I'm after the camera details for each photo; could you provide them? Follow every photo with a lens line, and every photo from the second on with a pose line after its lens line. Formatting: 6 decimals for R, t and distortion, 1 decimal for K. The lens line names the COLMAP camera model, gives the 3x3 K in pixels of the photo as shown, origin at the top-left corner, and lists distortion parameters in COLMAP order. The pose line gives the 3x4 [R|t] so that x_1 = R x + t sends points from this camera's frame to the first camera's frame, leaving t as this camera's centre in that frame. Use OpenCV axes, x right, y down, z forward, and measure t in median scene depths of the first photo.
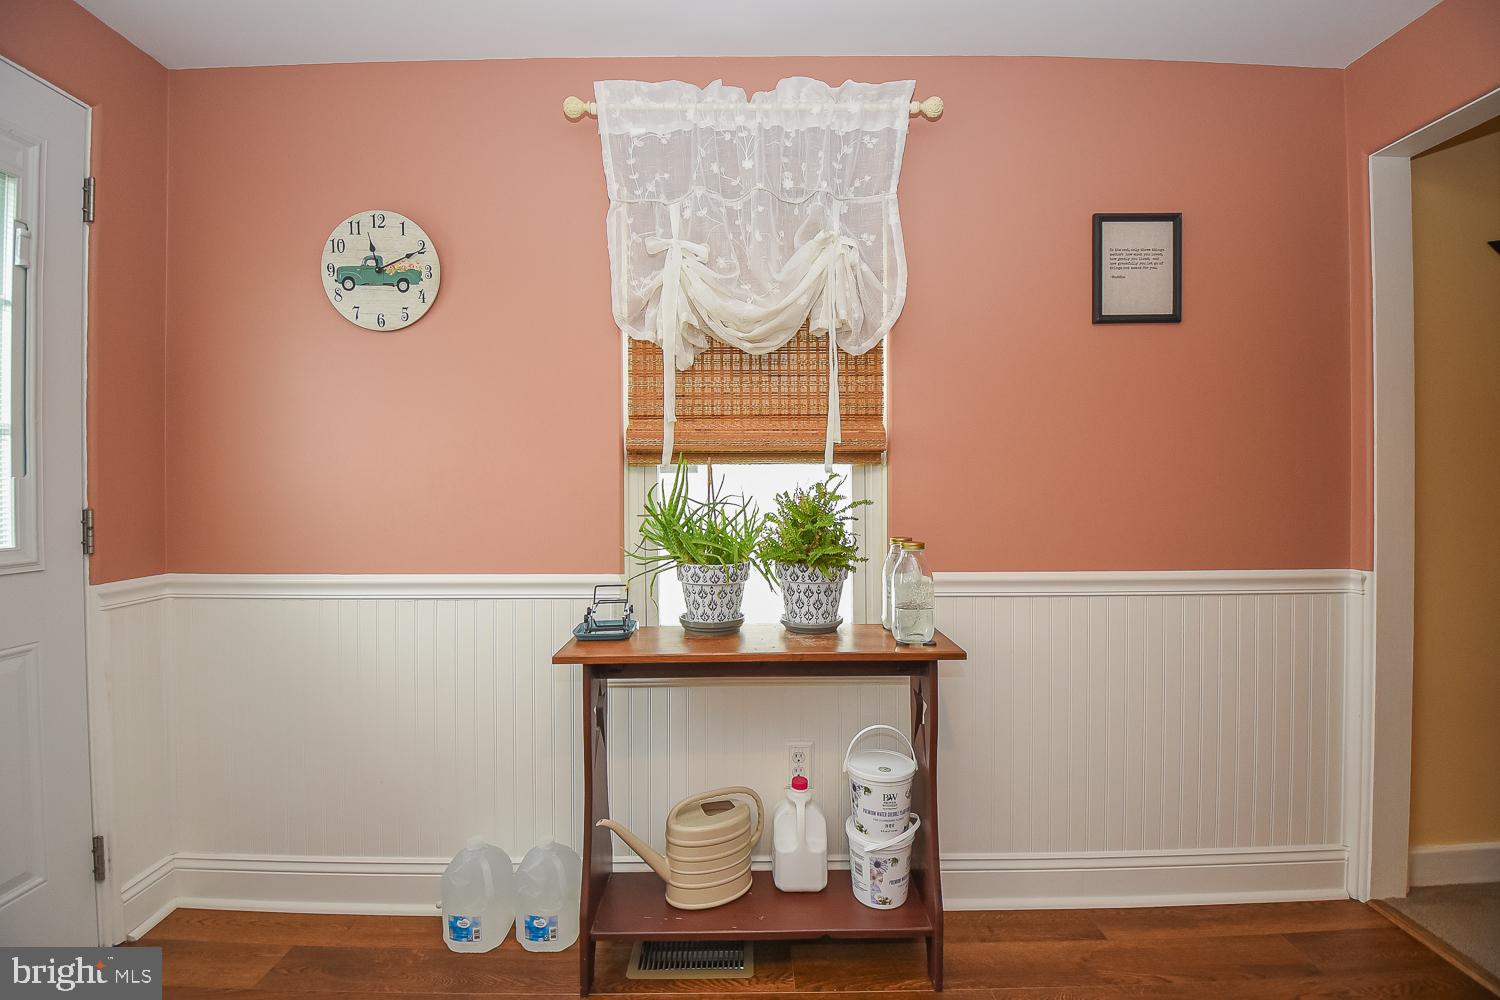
lens RADIAL K [[651.4, 0, 750.0], [0, 651.4, 500.0], [0, 0, 1]] dist [0.000526, -0.011448]
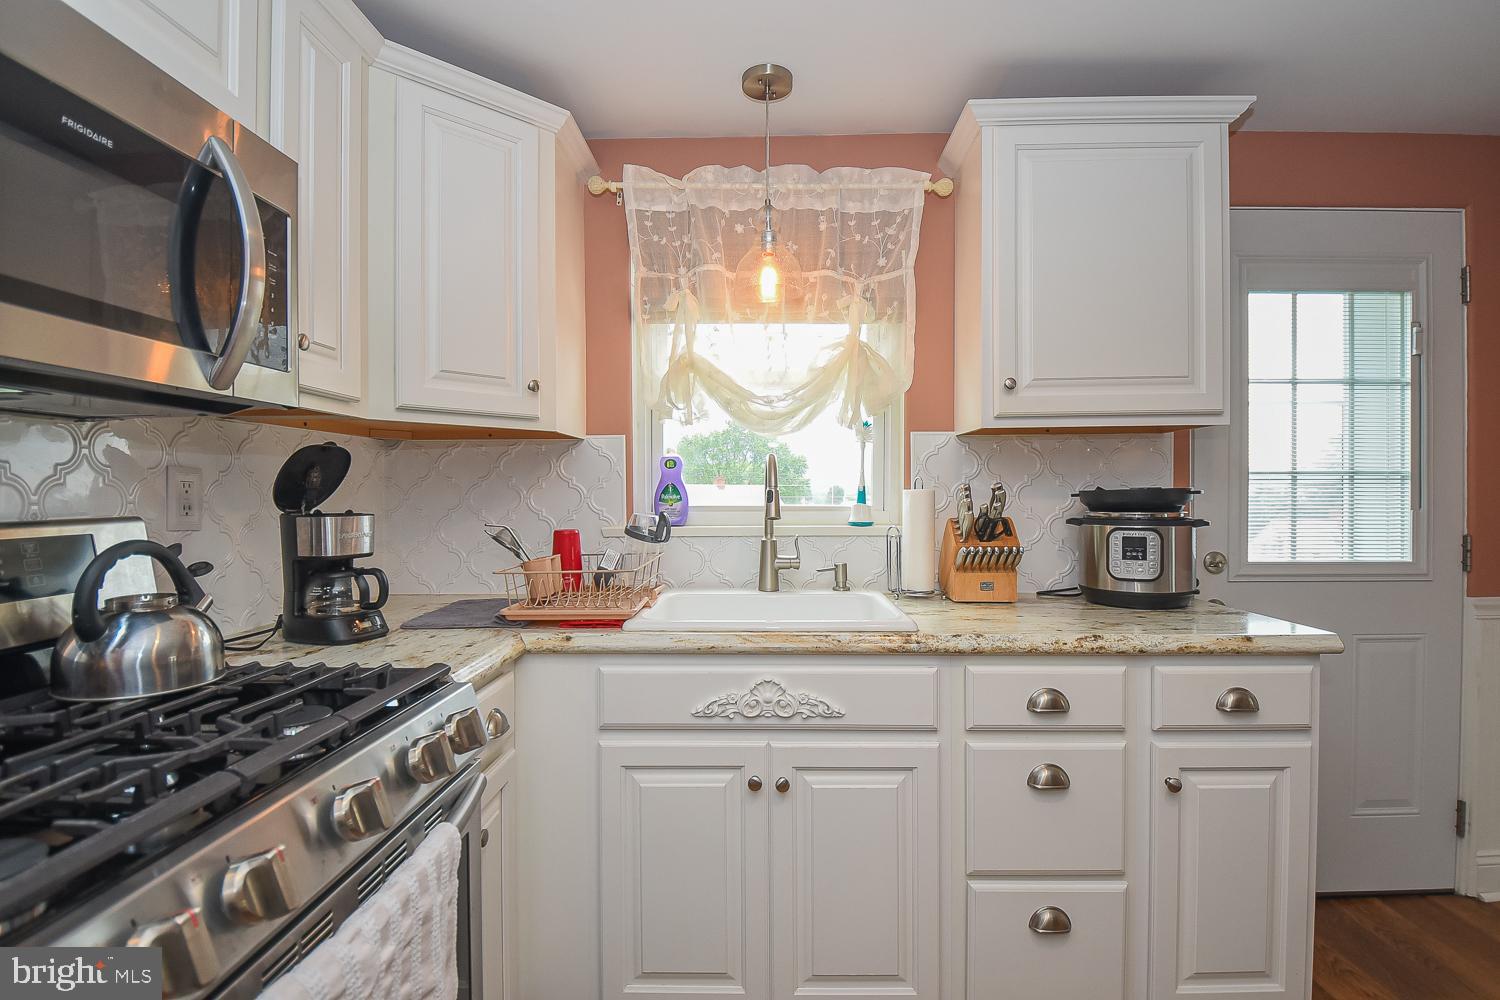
lens RADIAL K [[725.7, 0, 750.0], [0, 725.7, 500.0], [0, 0, 1]] dist [0.010294, -0.021305]
pose [[-0.025931, 0.014905, -0.999553, 0.360393], [-0.000993, 0.999888, 0.014936, -0.070730], [0.999663, 0.001380, -0.025913, -0.319618]]
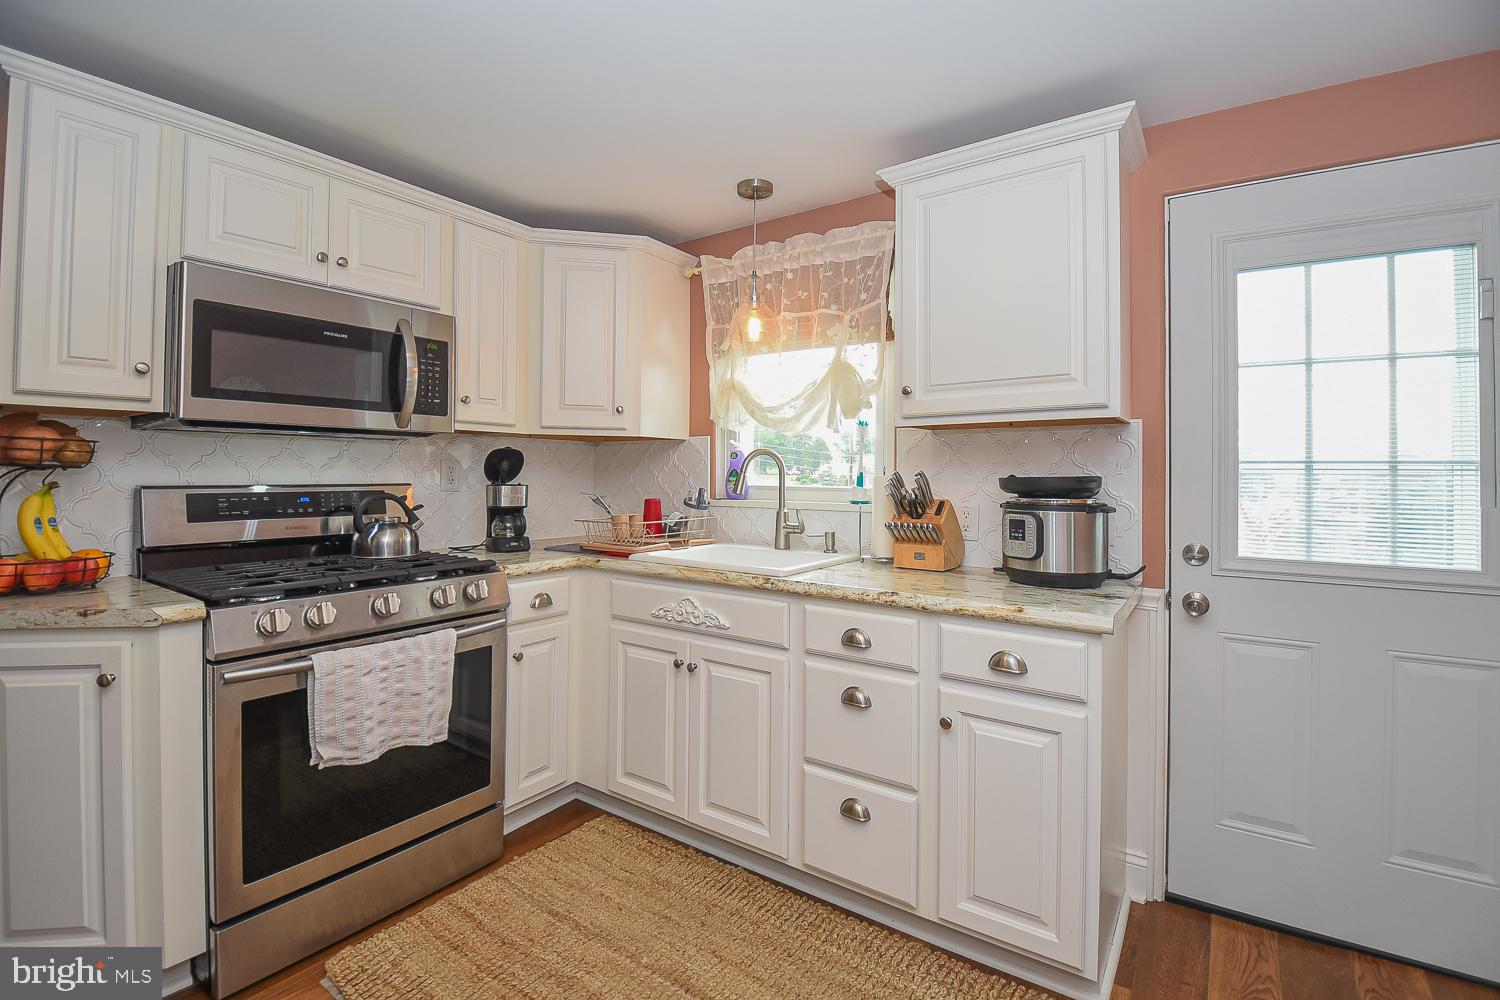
lens RADIAL K [[667.5, 0, 755.3], [0, 667.5, 476.0], [0, 0, 1]] dist [0.001818, -0.017341]
pose [[-0.566106, -0.000954, -0.824332, 0.440140], [-0.010747, 0.999923, 0.006223, -0.076005], [0.824262, 0.012382, -0.566072, 0.552585]]
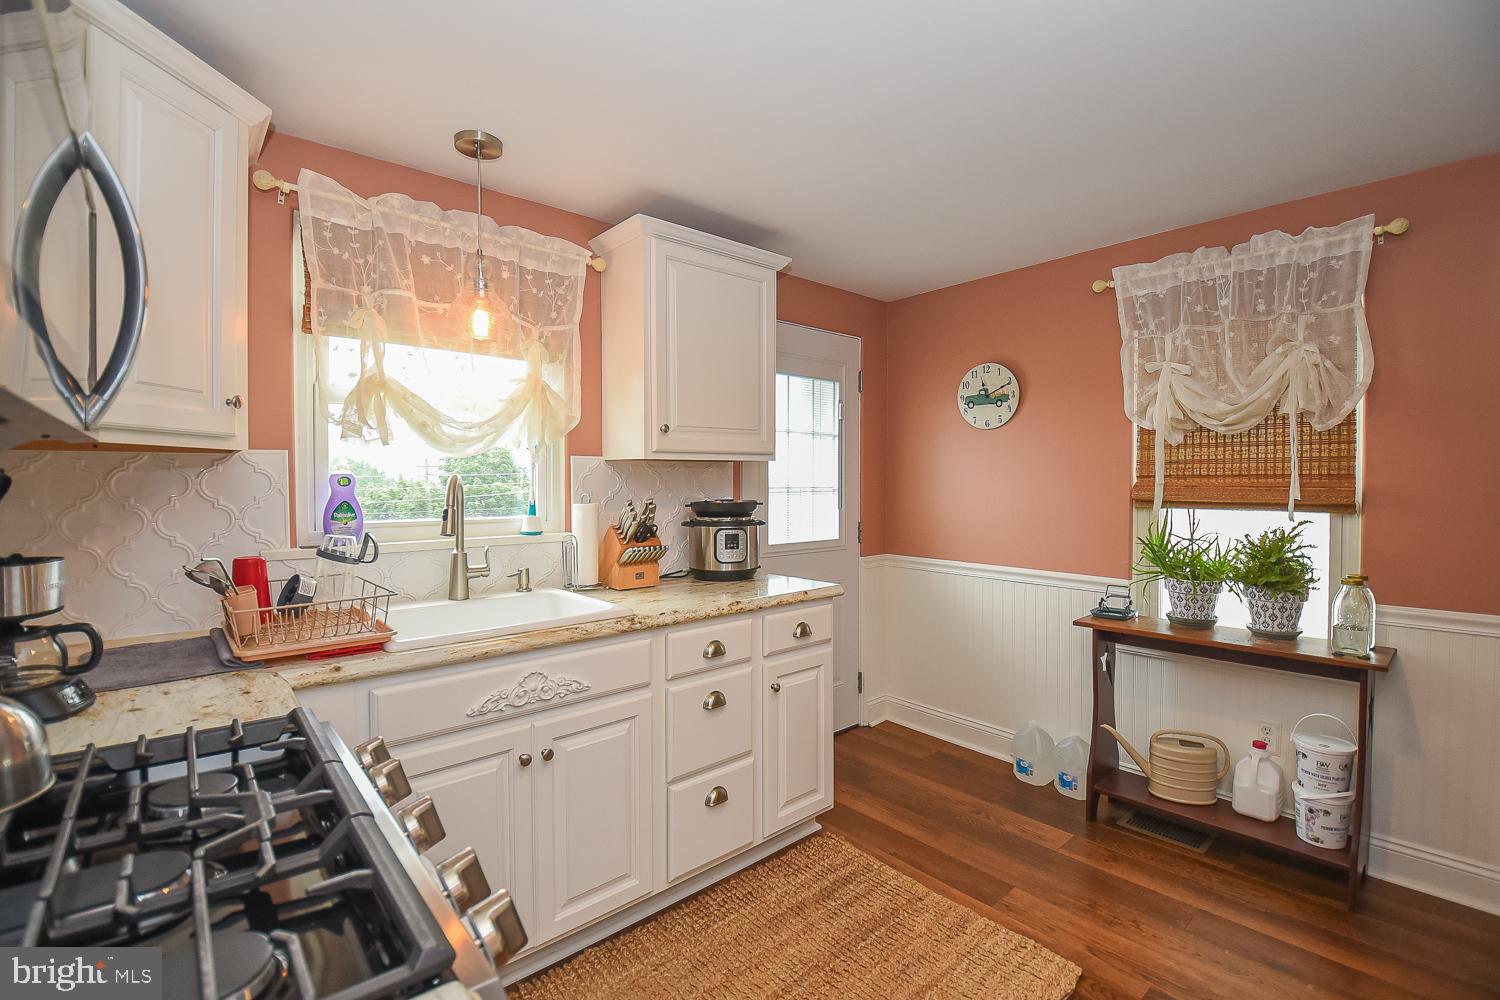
lens RADIAL K [[670.3, 0, 763.5], [0, 670.3, 498.3], [0, 0, 1]] dist [0.014067, -0.029394]
pose [[0.668458, 0.022657, -0.743405, 0.434519], [-0.005457, 0.999658, 0.025560, -0.123098], [0.743730, -0.013029, 0.668353, -0.756888]]
